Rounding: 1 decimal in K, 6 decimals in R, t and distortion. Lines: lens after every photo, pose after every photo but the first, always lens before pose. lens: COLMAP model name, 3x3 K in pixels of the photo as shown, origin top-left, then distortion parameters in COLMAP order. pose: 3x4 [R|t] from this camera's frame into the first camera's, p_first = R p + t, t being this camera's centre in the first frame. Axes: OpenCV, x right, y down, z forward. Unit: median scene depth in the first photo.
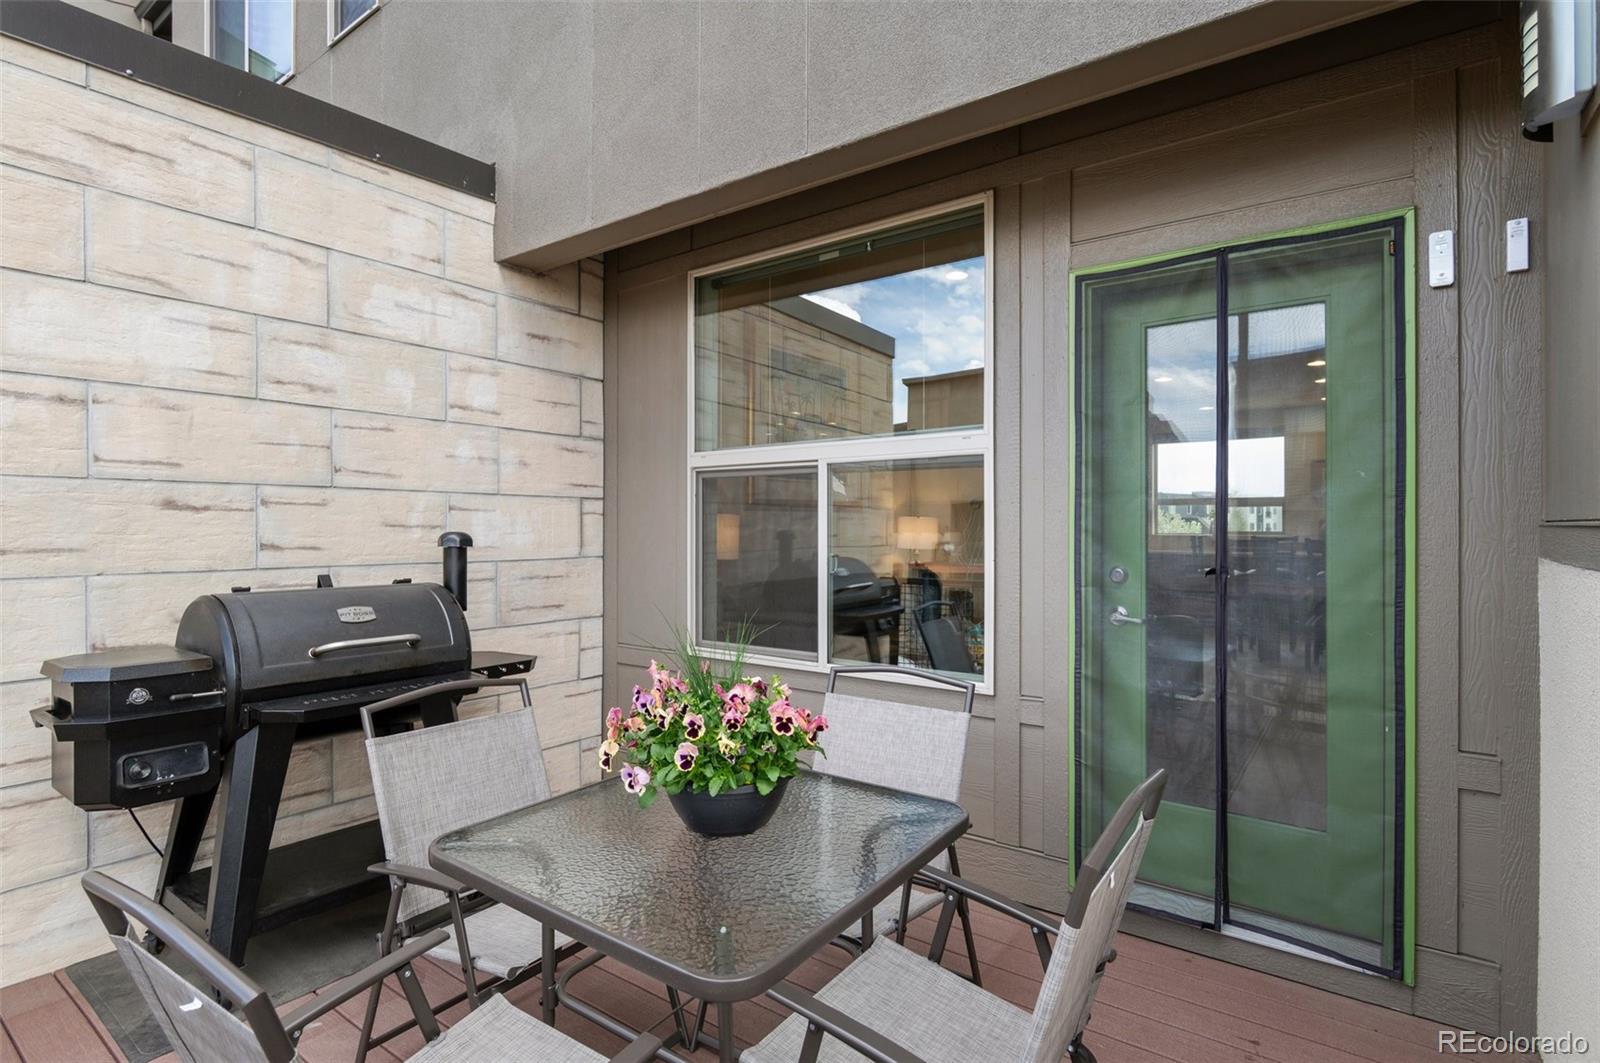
lens RADIAL K [[777.6, 0, 797.9], [0, 777.6, 528.6], [0, 0, 1]] dist [-0.020668, 0.000138]
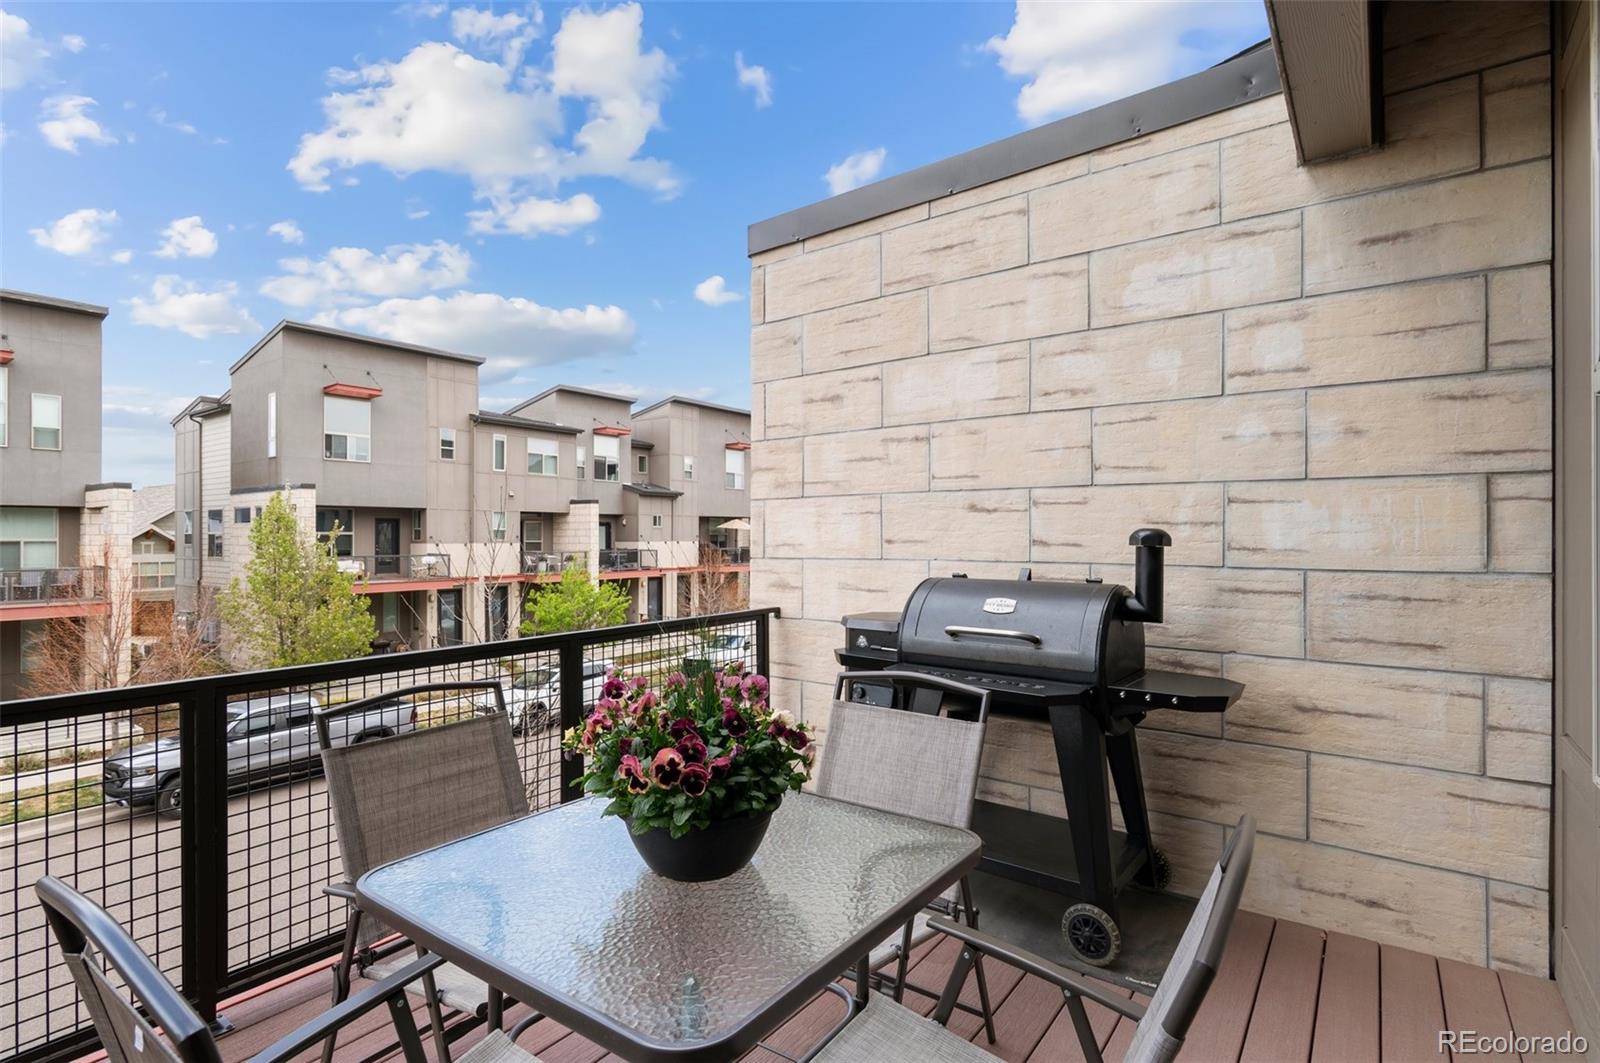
lens RADIAL K [[777.6, 0, 796.4], [0, 777.6, 534.5], [0, 0, 1]] dist [-0.020668, 0.000138]
pose [[-0.028369, 0.002440, -0.999595, 0.386169], [-0.001445, 0.999996, 0.002482, 0.008092], [0.999596, 0.001515, -0.028366, 0.578192]]
